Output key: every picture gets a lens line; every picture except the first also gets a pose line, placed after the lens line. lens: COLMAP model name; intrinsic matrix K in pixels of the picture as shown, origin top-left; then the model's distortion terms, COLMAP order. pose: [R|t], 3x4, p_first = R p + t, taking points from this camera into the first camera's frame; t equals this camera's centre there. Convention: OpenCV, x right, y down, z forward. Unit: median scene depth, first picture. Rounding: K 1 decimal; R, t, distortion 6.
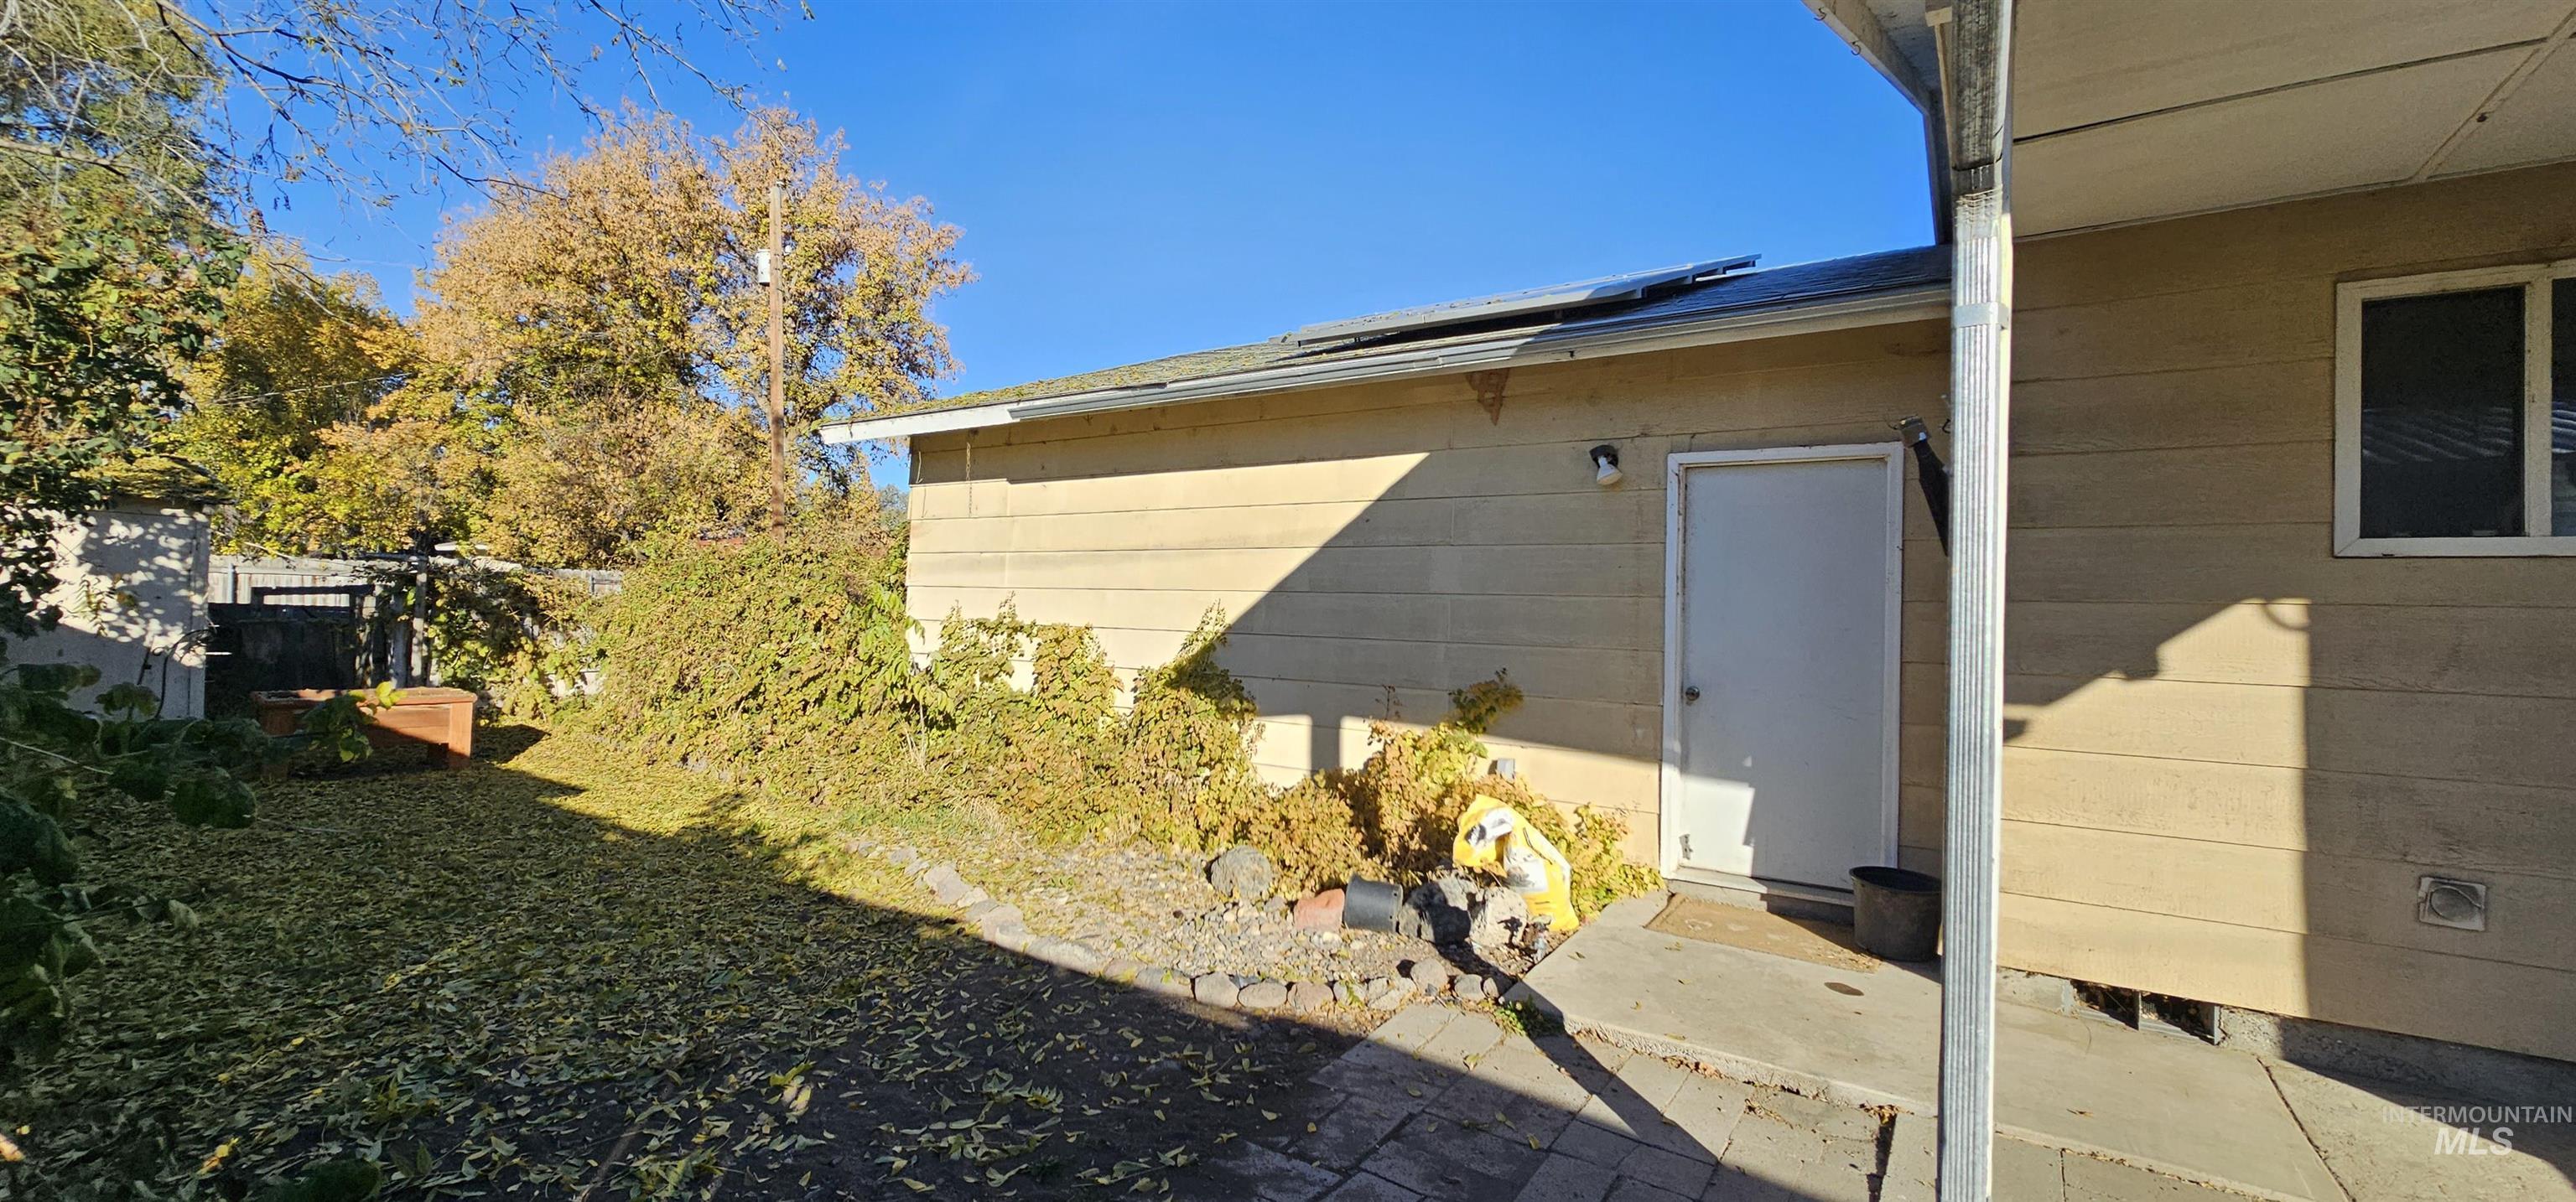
lens RADIAL K [[1047.8, 0, 1275.4], [0, 1047.8, 595.5], [0, 0, 1]] dist [-0.000730, 0.000028]
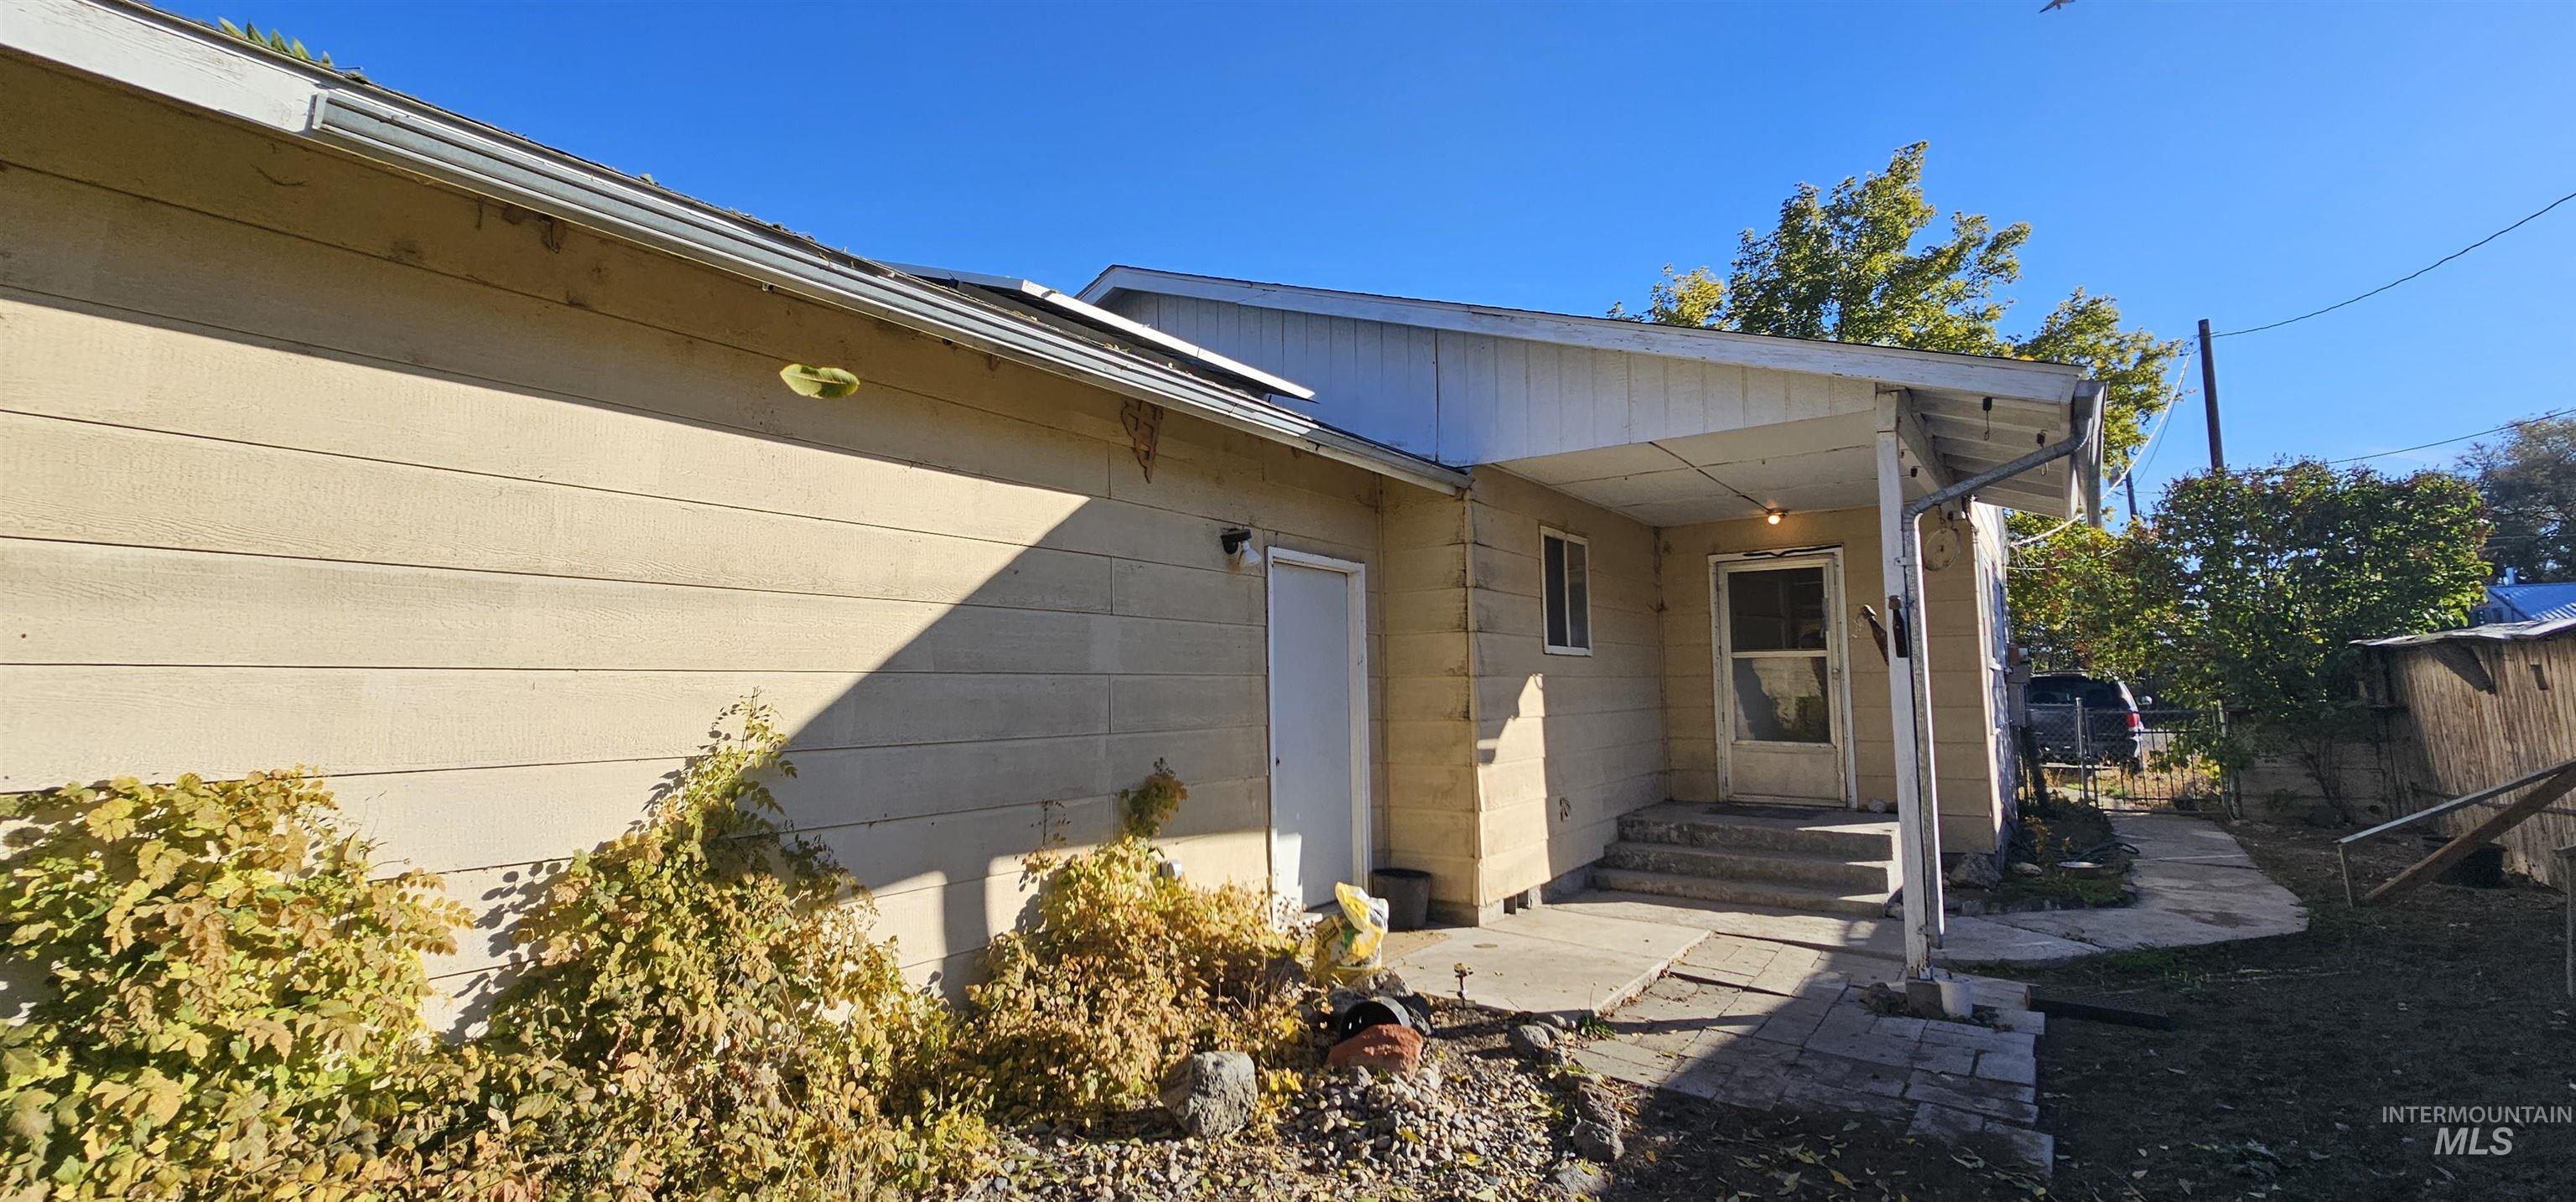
lens RADIAL K [[1047.8, 0, 1290.0], [0, 1047.8, 585.8], [0, 0, 1]] dist [-0.000730, 0.000028]
pose [[0.040640, 0.077971, 0.996127, -1.042014], [0.004633, 0.996925, -0.078223, -0.009645], [-0.999163, 0.007794, 0.040154, 1.328128]]
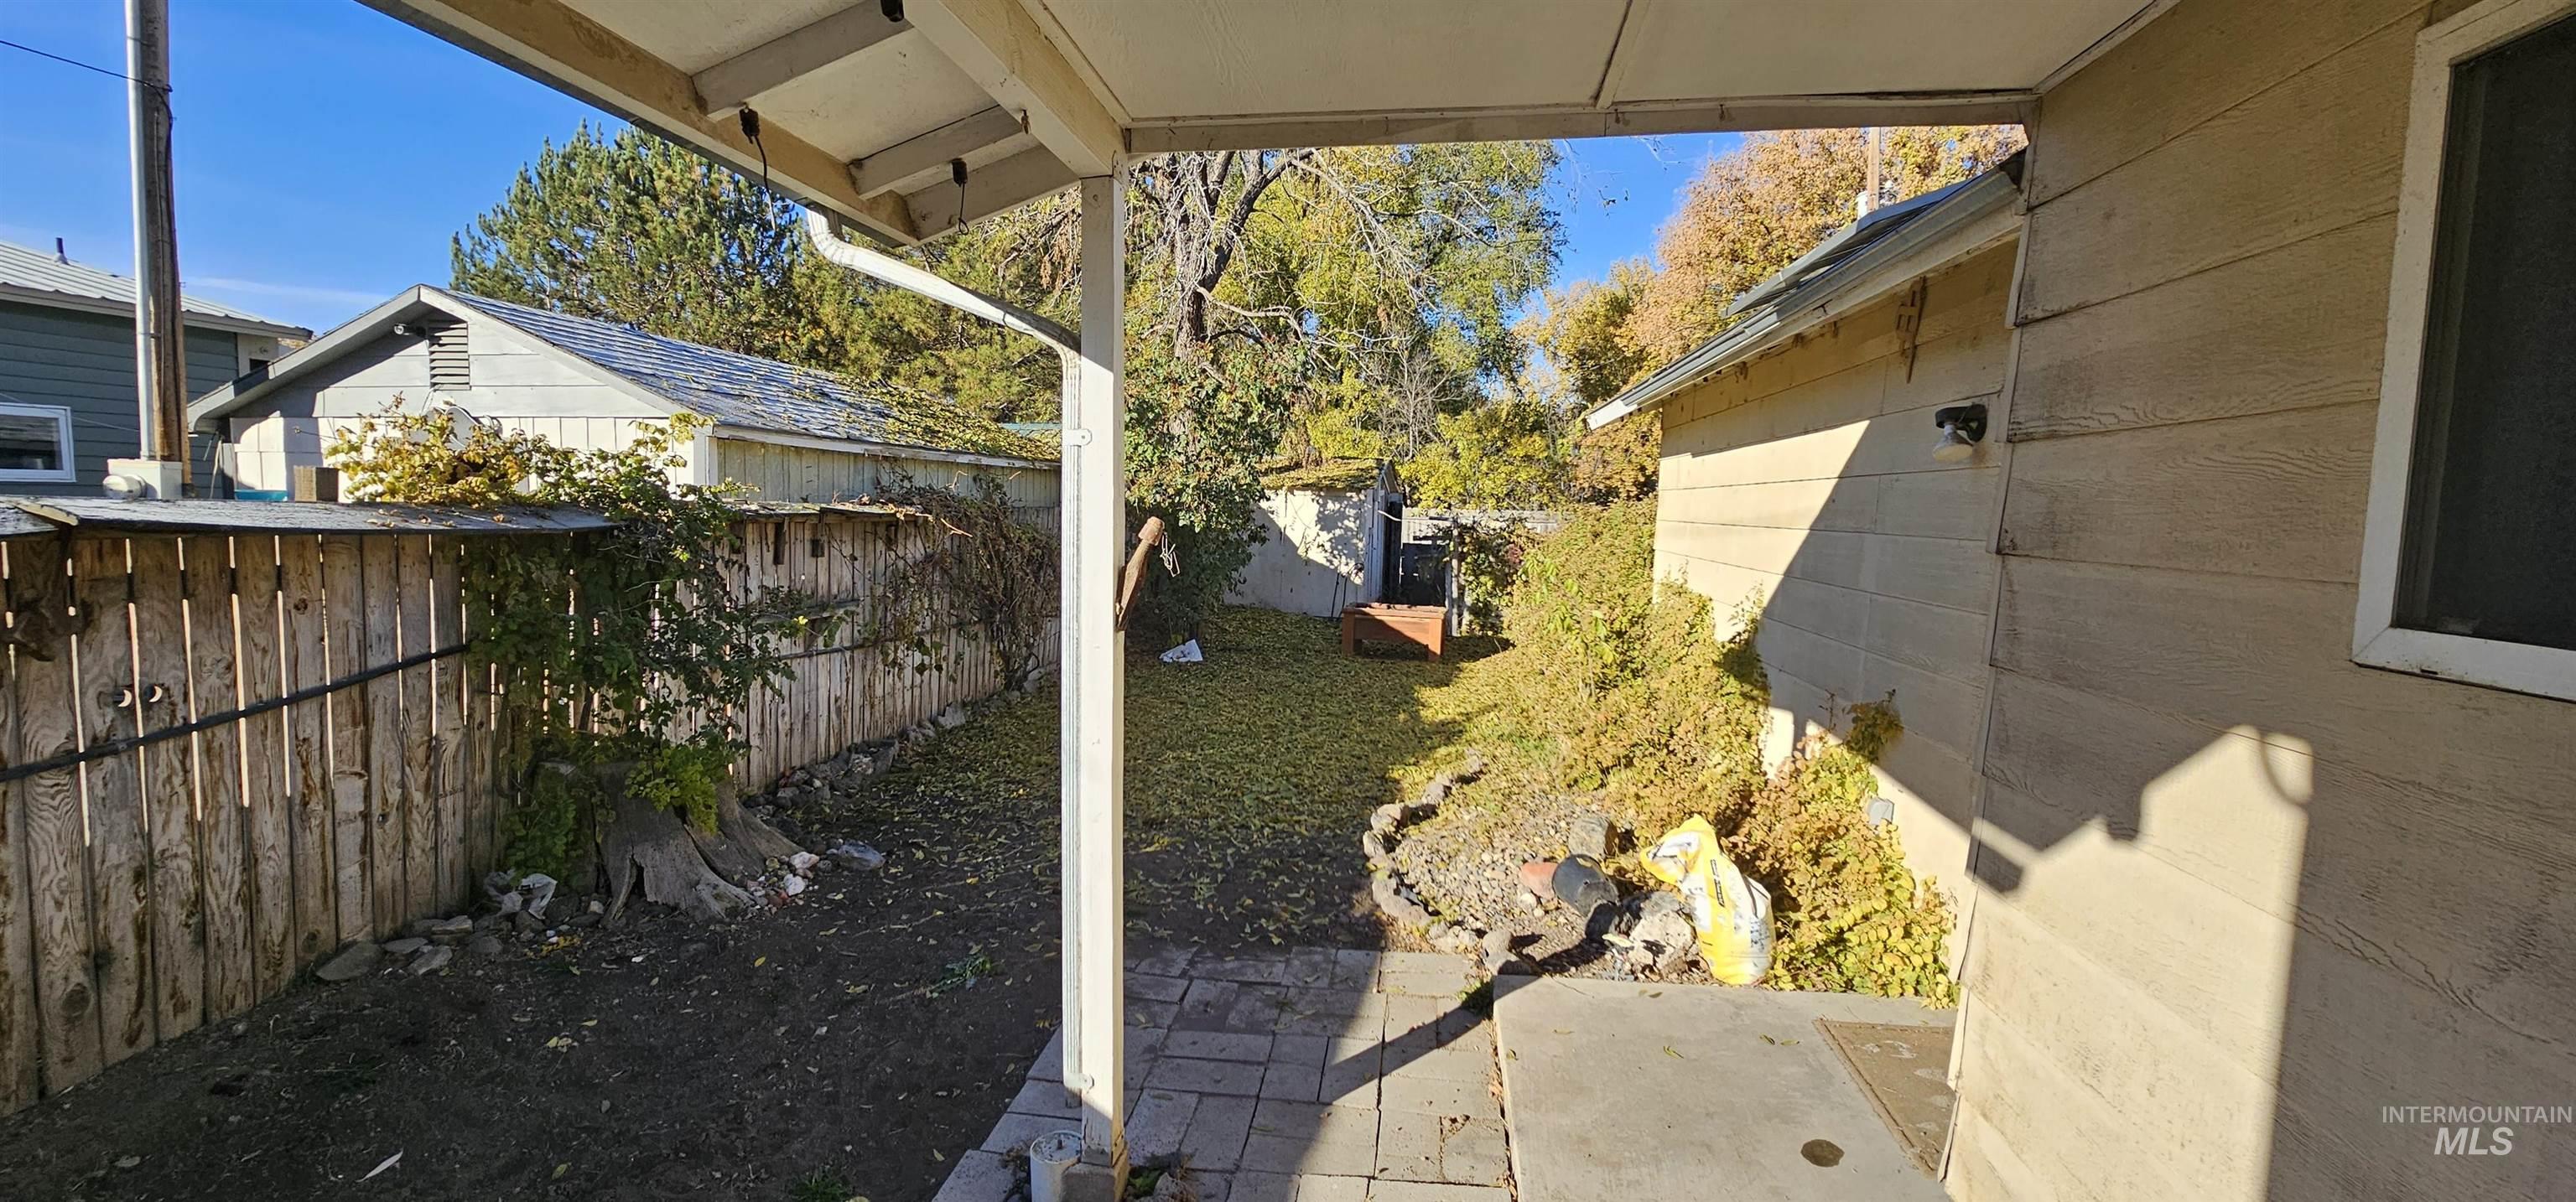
lens RADIAL K [[1047.8, 0, 1304.9], [0, 1047.8, 597.7], [0, 0, 1]] dist [-0.000730, 0.000028]
pose [[0.452623, 0.067758, -0.889124, 1.123432], [-0.004799, 0.997279, 0.073558, -0.088997], [0.891689, -0.029027, 0.451716, 0.365256]]
